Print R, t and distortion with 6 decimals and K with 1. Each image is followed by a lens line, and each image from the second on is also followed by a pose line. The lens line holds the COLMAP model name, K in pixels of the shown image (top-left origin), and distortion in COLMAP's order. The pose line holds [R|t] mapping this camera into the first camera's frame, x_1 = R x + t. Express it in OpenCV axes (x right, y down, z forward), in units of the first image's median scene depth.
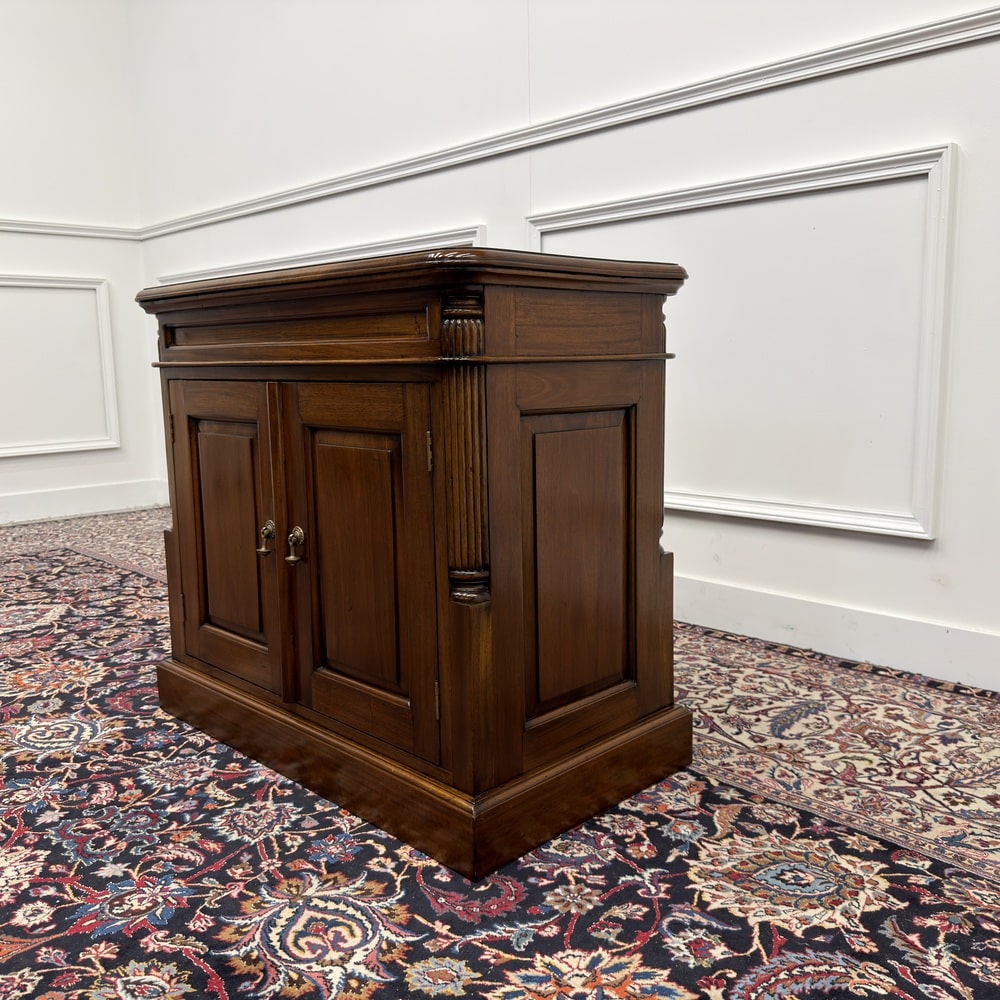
lens RADIAL K [[949.3, 0, 500.0], [0, 949.3, 500.0], [0, 0, 1]] dist [0.012217, -0.035111]
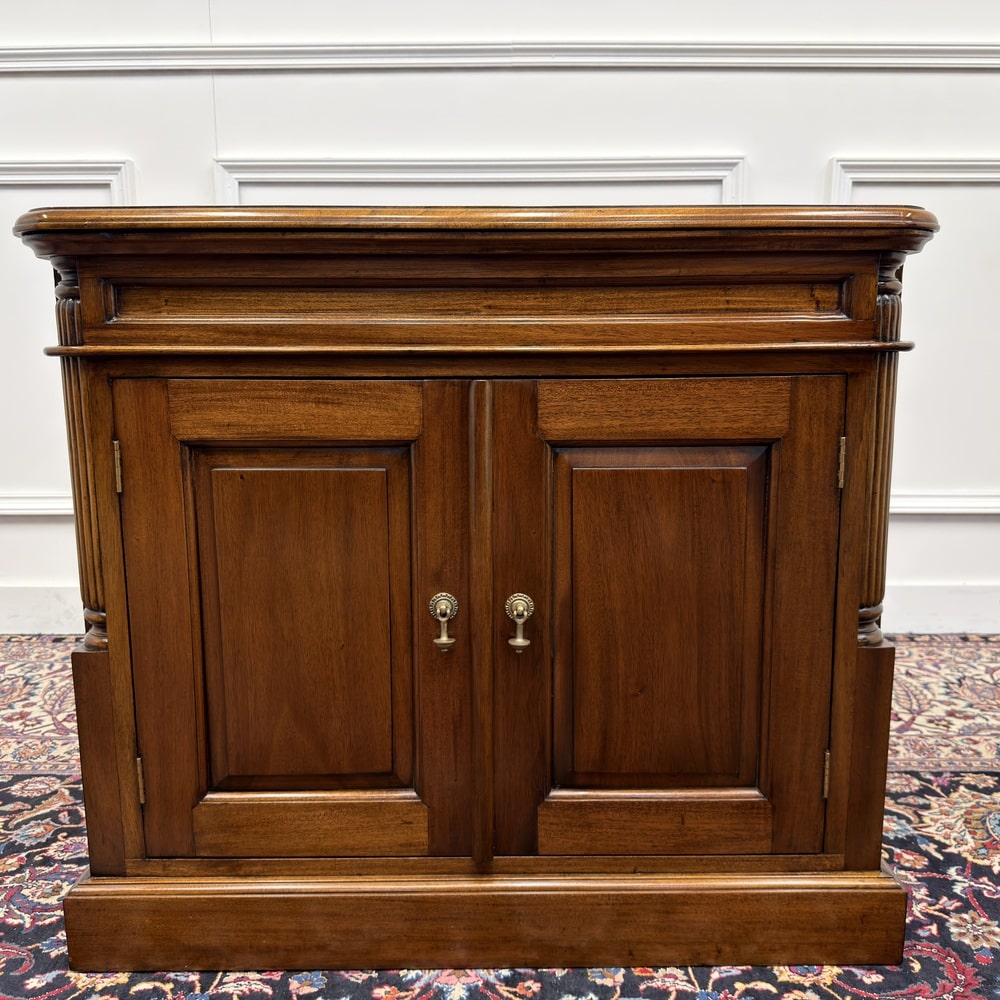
lens RADIAL K [[953.0, 0, 501.9], [0, 953.0, 503.0], [0, 0, 1]] dist [-0.001713, -0.019821]
pose [[0.697196, -0.110524, 0.708309, -0.726713], [0.099208, 0.993412, 0.057360, -0.079896], [-0.709983, 0.030279, 0.703568, 0.563804]]
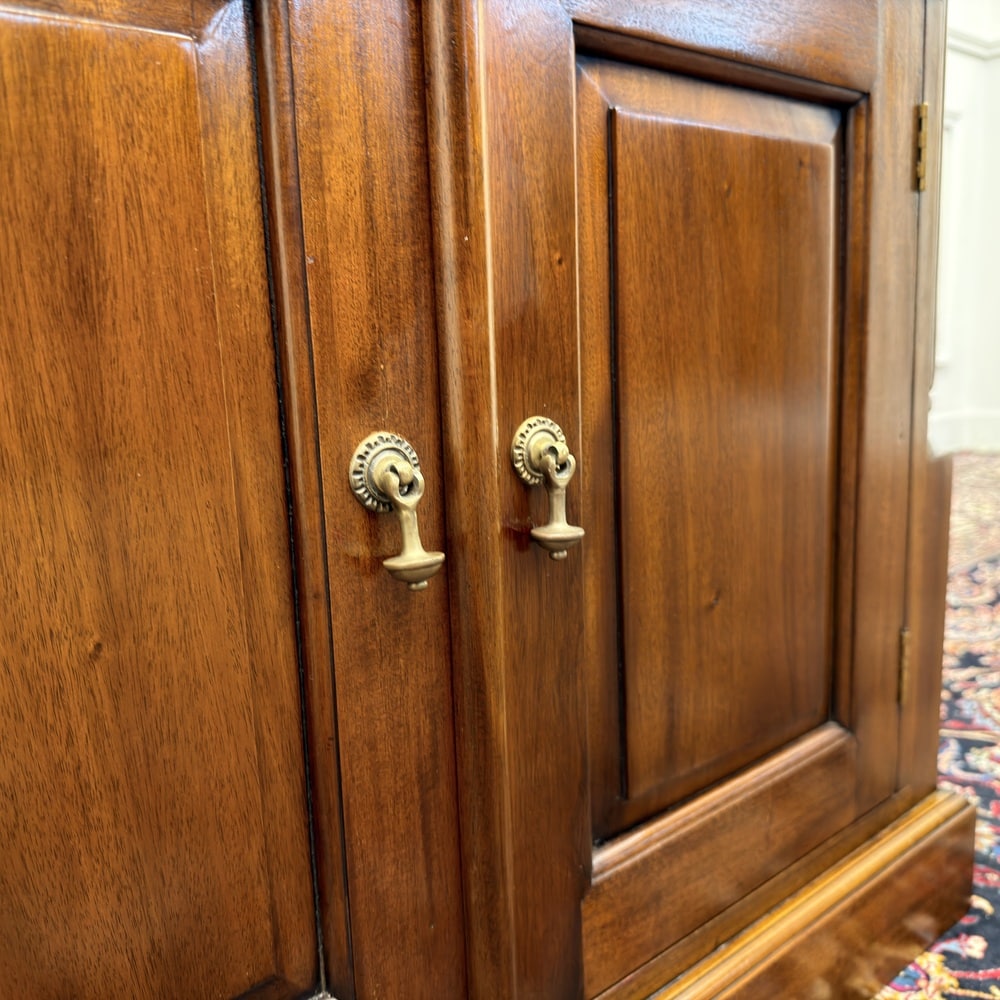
lens RADIAL K [[940.3, 0, 500.0], [0, 940.3, 500.0], [0, 0, 1]] dist [0.031122, -0.058201]
pose [[0.076656, -0.170046, 0.982450, -0.511620], [0.180849, 0.971376, 0.154019, 0.007000], [-0.980519, 0.165868, 0.105214, 1.036468]]
